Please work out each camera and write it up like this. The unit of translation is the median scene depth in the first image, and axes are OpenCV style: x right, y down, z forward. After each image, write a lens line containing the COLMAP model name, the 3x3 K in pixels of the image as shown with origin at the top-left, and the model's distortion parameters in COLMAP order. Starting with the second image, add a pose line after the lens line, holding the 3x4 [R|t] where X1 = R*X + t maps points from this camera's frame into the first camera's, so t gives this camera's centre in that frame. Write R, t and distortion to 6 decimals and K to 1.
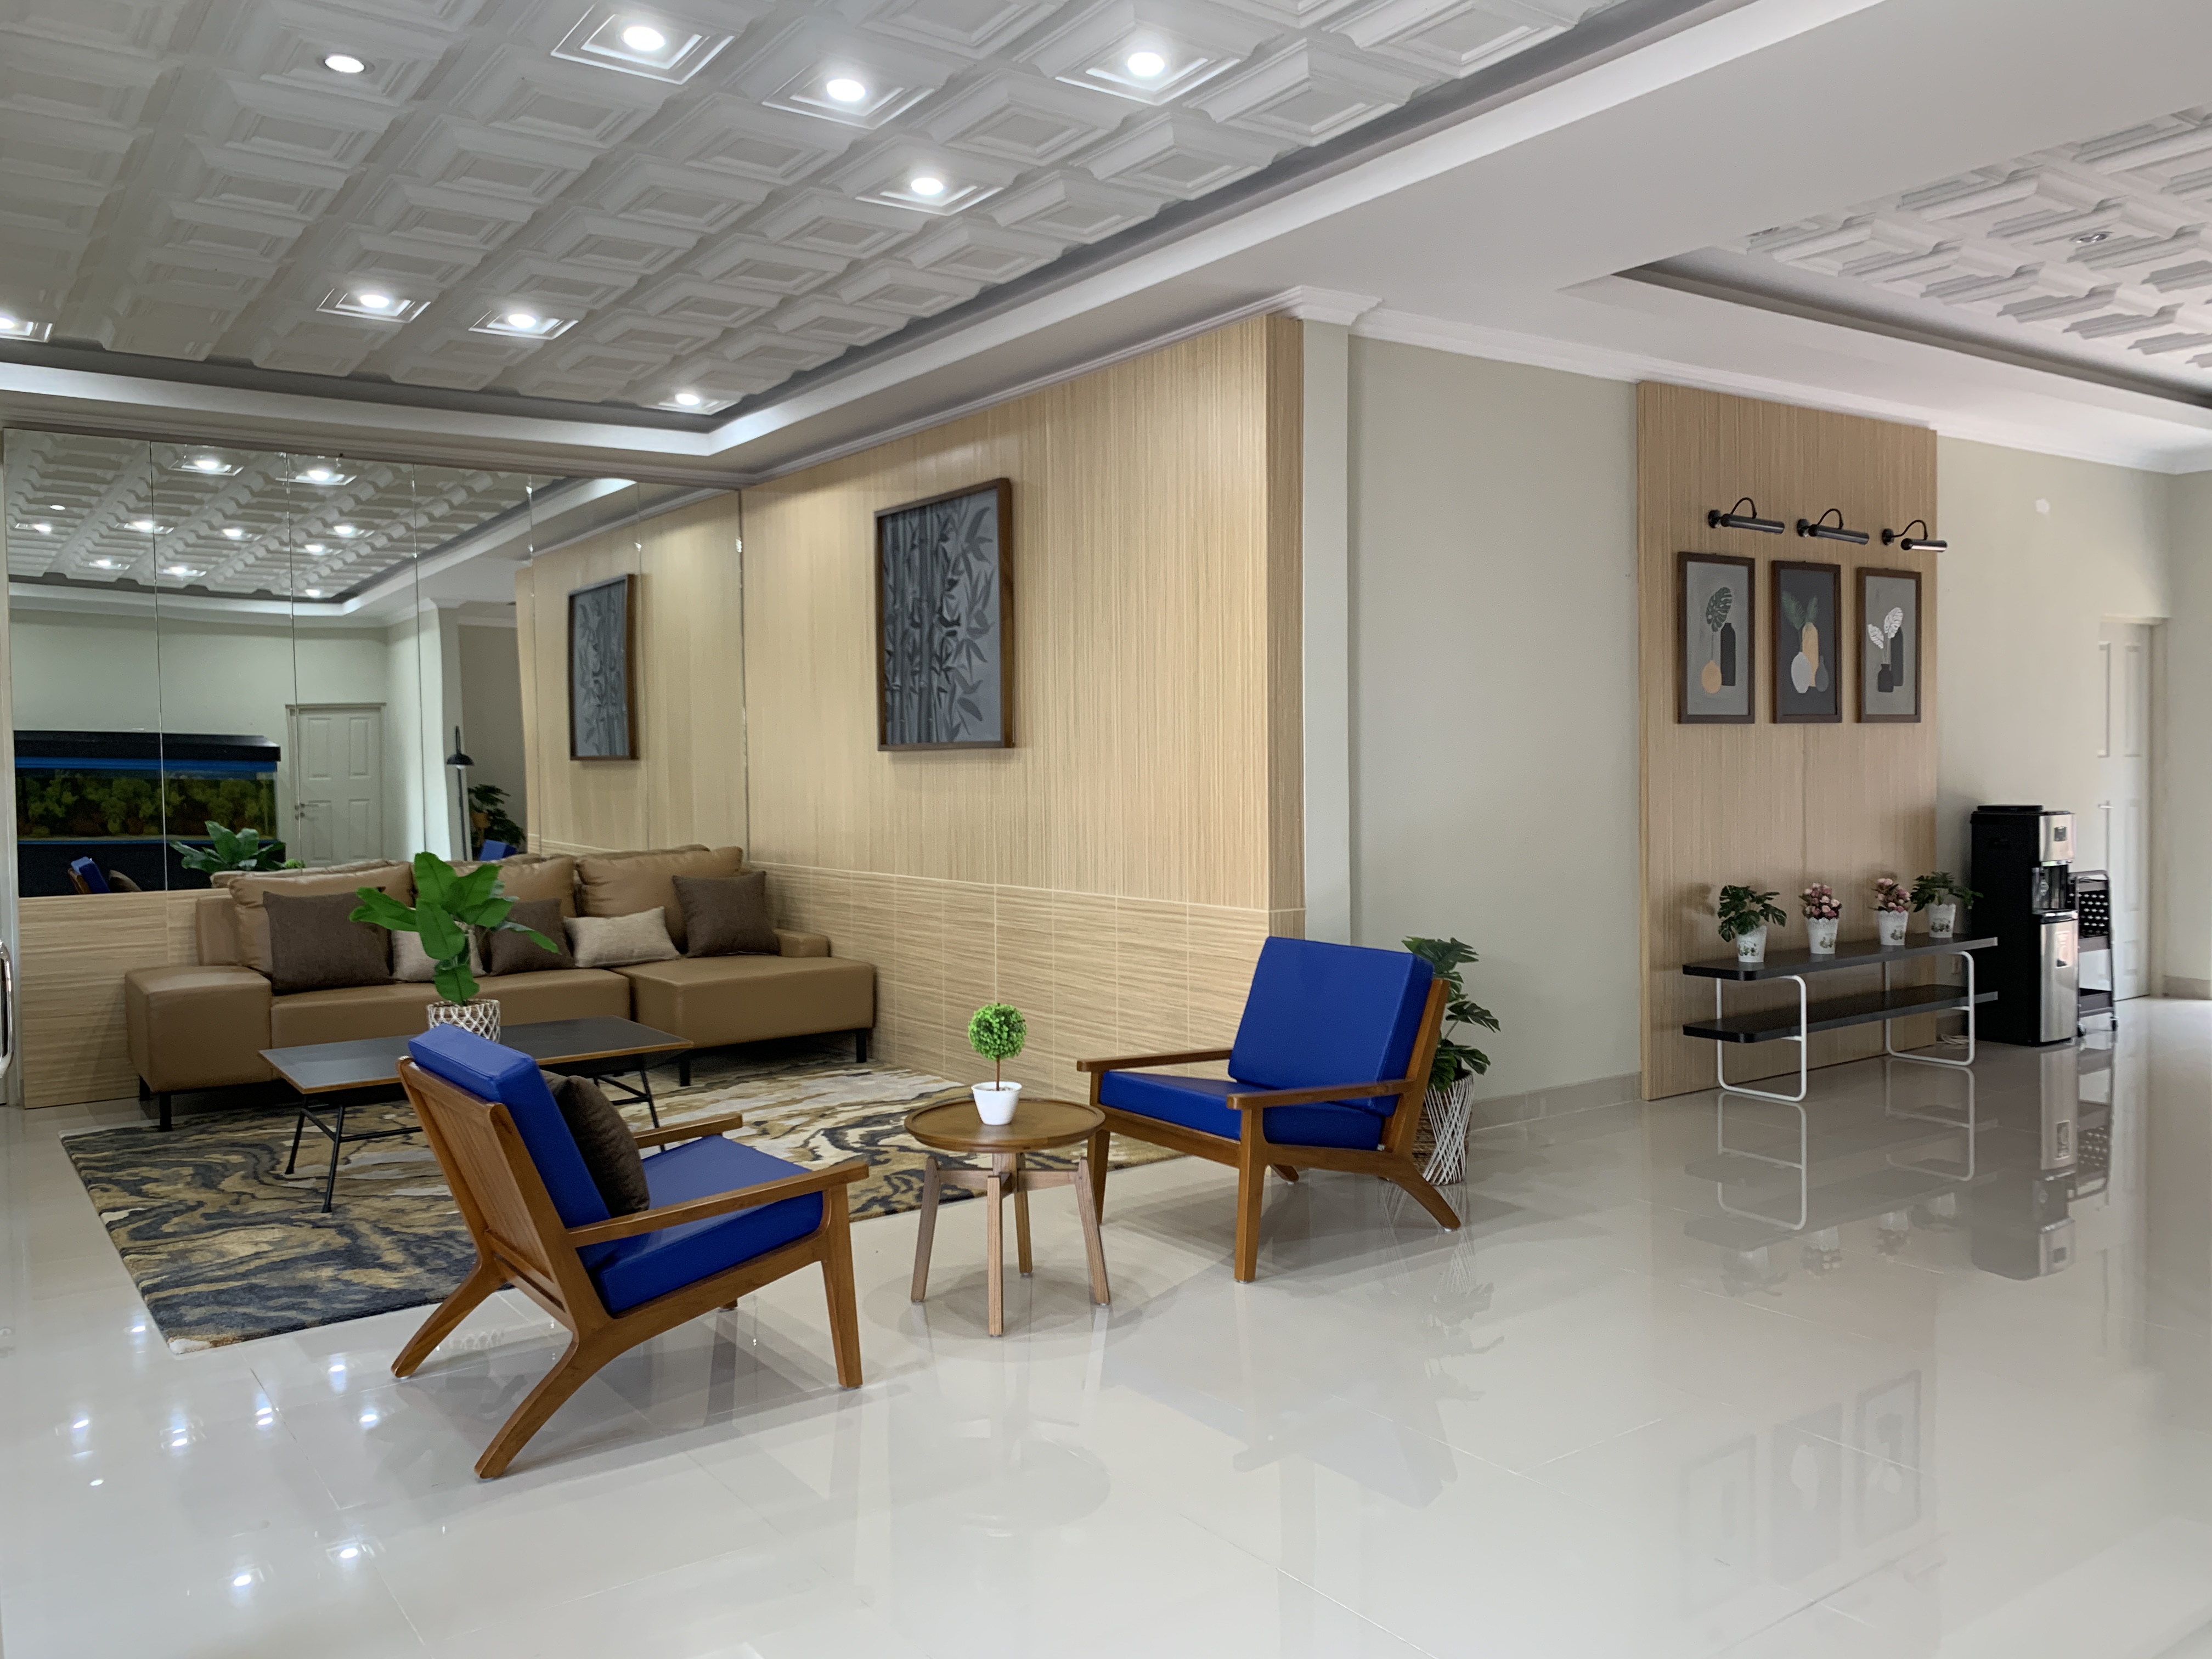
lens RADIAL K [[1699.1, 0, 1106.0], [0, 1699.1, 829.5], [0, 0, 1]] dist [0.082016, -0.083654]
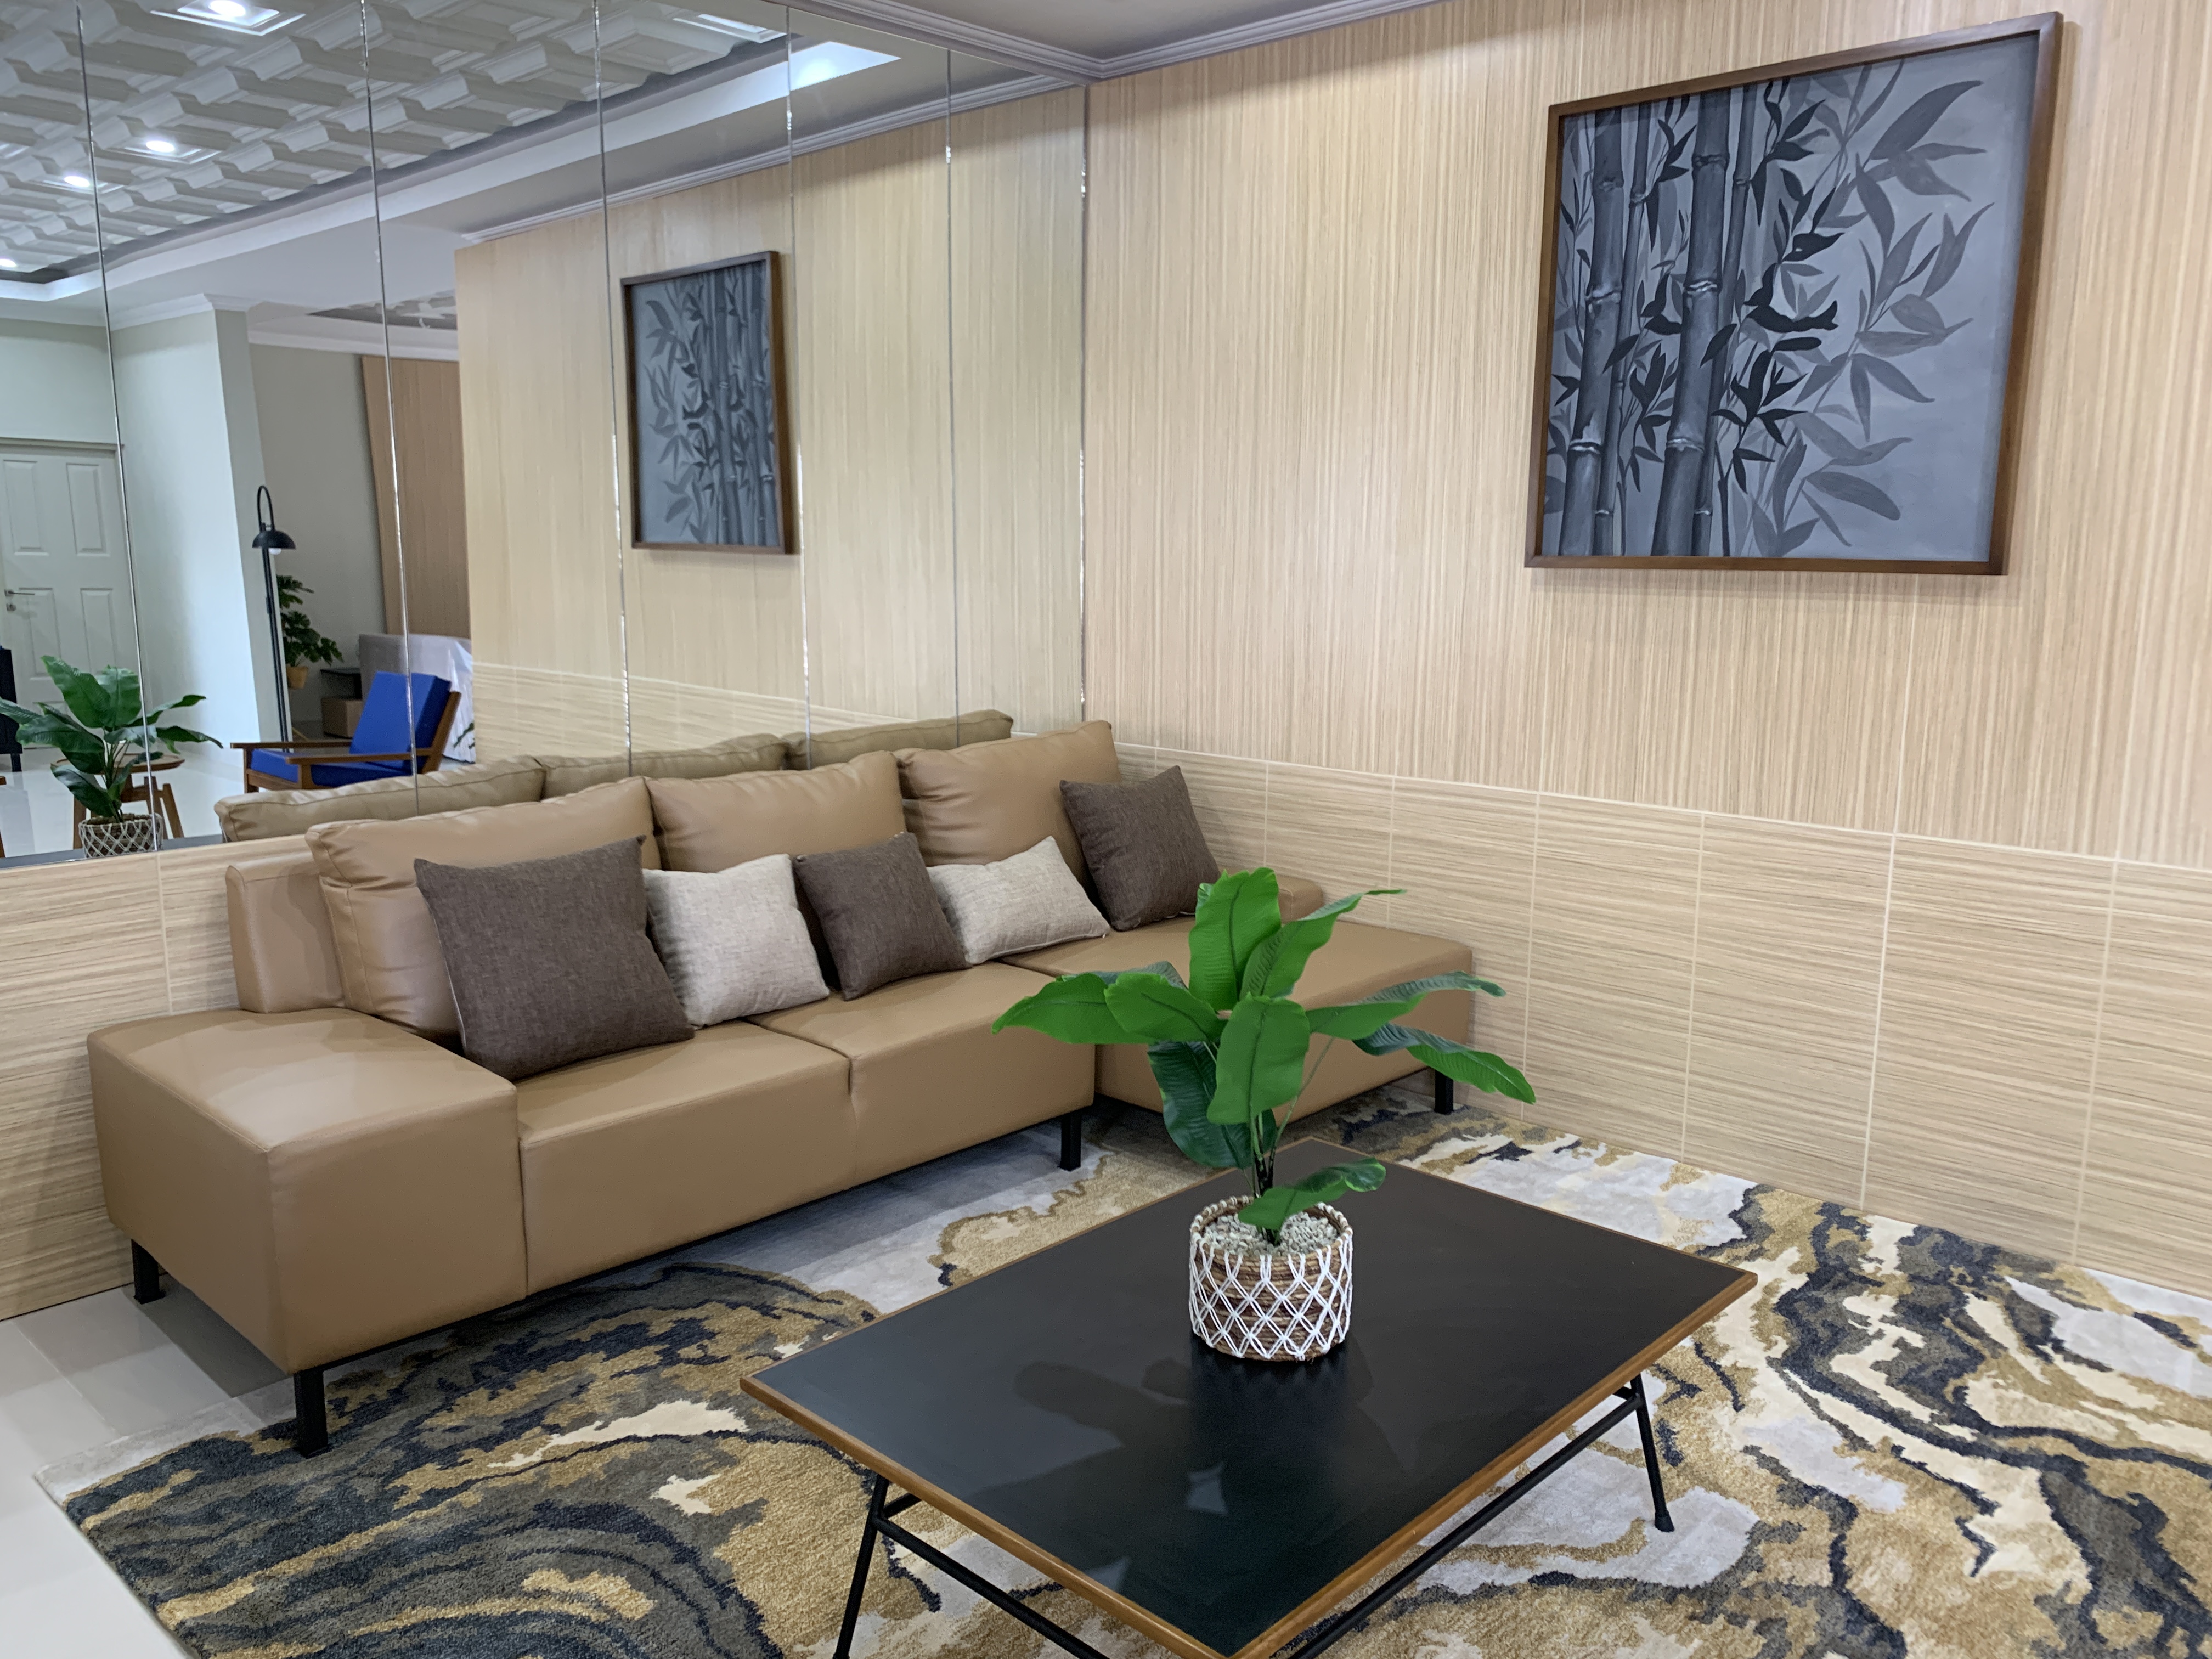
lens RADIAL K [[1684.0, 0, 1110.8], [0, 1684.0, 805.0], [0, 0, 1]] dist [0.020109, 0.001421]
pose [[0.978653, -0.007065, 0.205400, -0.392519], [-0.016808, 0.993310, 0.114253, -0.030801], [-0.204833, -0.115266, 0.971986, 0.516928]]
